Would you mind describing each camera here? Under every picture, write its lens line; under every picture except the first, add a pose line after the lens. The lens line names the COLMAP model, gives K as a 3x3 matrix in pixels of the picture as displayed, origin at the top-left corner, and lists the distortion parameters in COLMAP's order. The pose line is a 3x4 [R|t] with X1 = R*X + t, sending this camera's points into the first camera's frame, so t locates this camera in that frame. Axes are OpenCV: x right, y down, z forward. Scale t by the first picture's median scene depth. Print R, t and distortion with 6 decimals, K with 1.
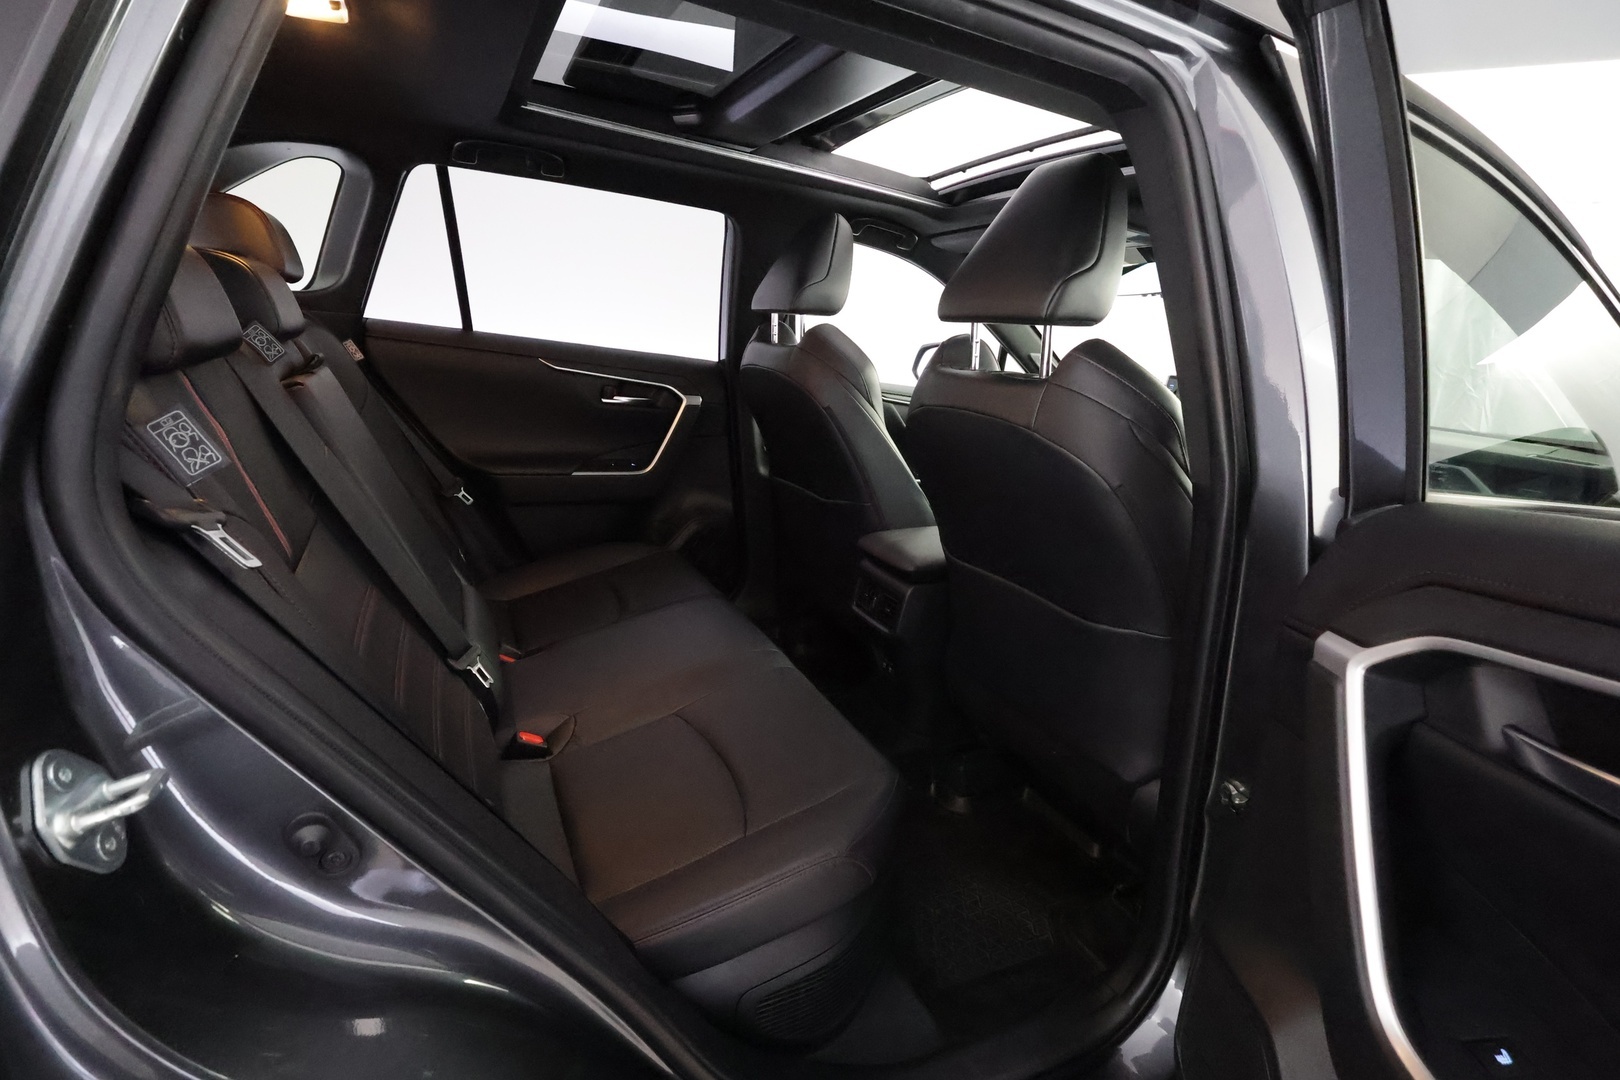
lens RADIAL K [[736.0, 0, 811.6], [0, 736.0, 540.1], [0, 0, 1]] dist [-0.010136, 0.001998]
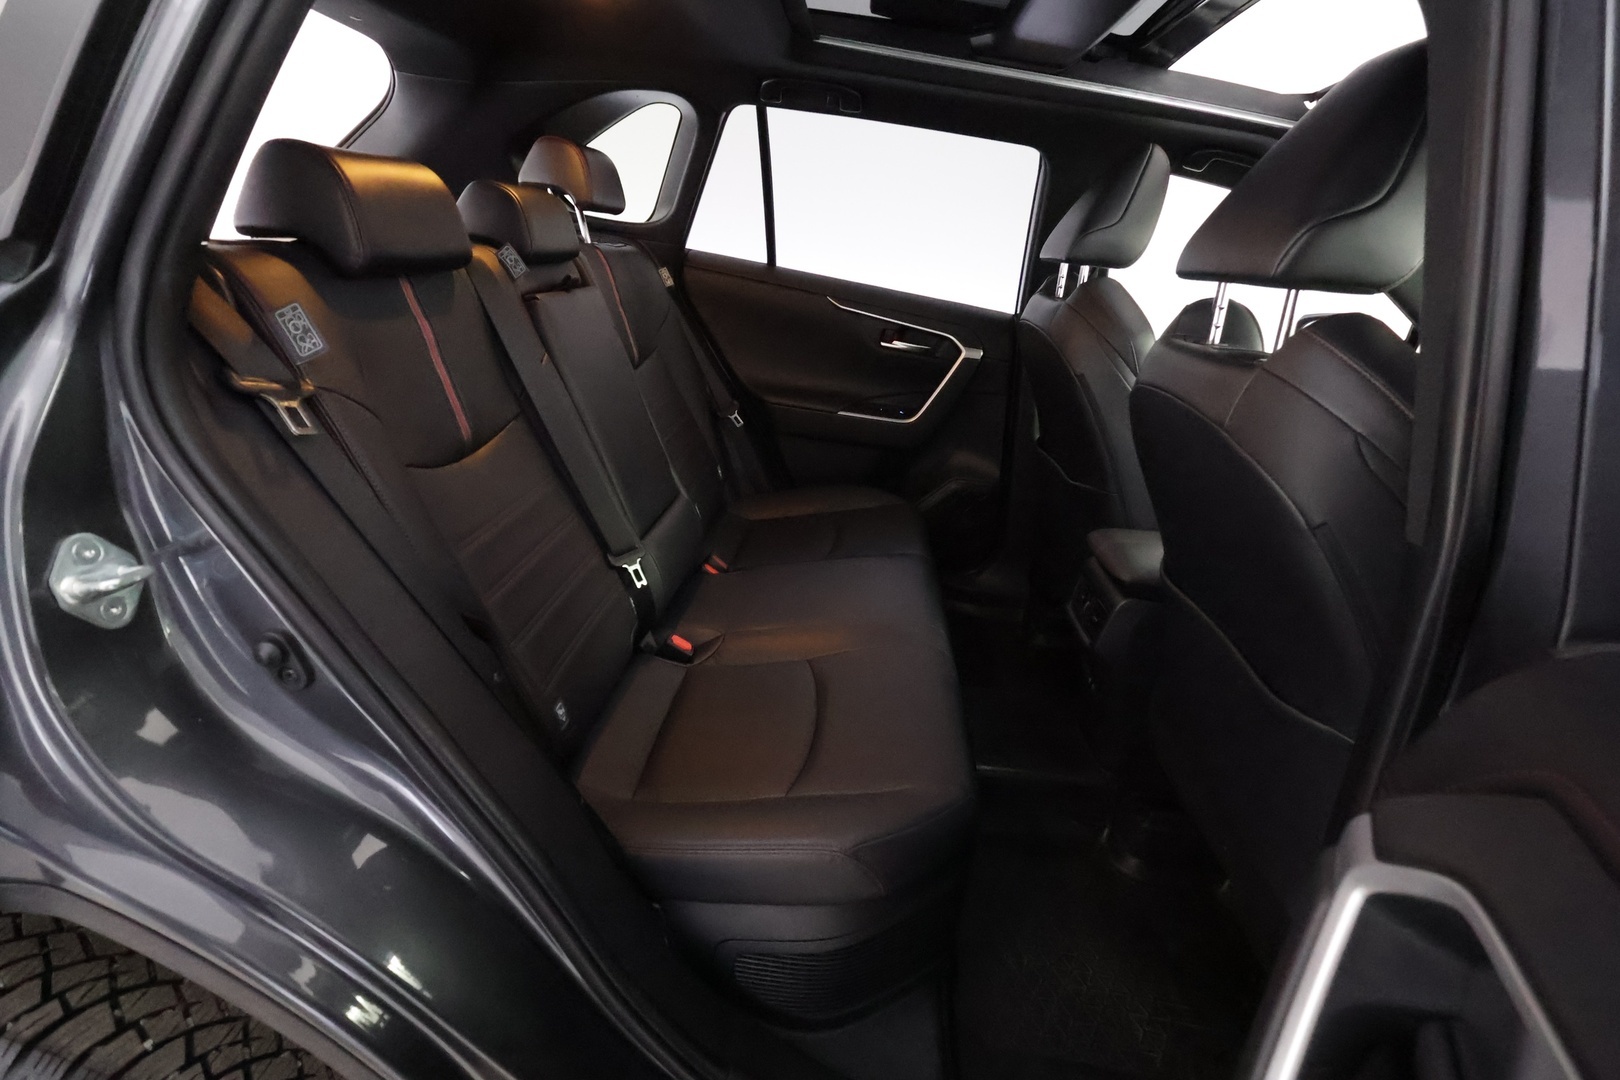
lens RADIAL K [[736.0, 0, 805.7], [0, 736.0, 538.4], [0, 0, 1]] dist [-0.010136, 0.001998]
pose [[0.867633, 0.214482, -0.448565, 0.167077], [-0.186801, 0.976696, 0.105690, -0.023301], [0.460780, -0.007908, 0.887479, 0.081400]]
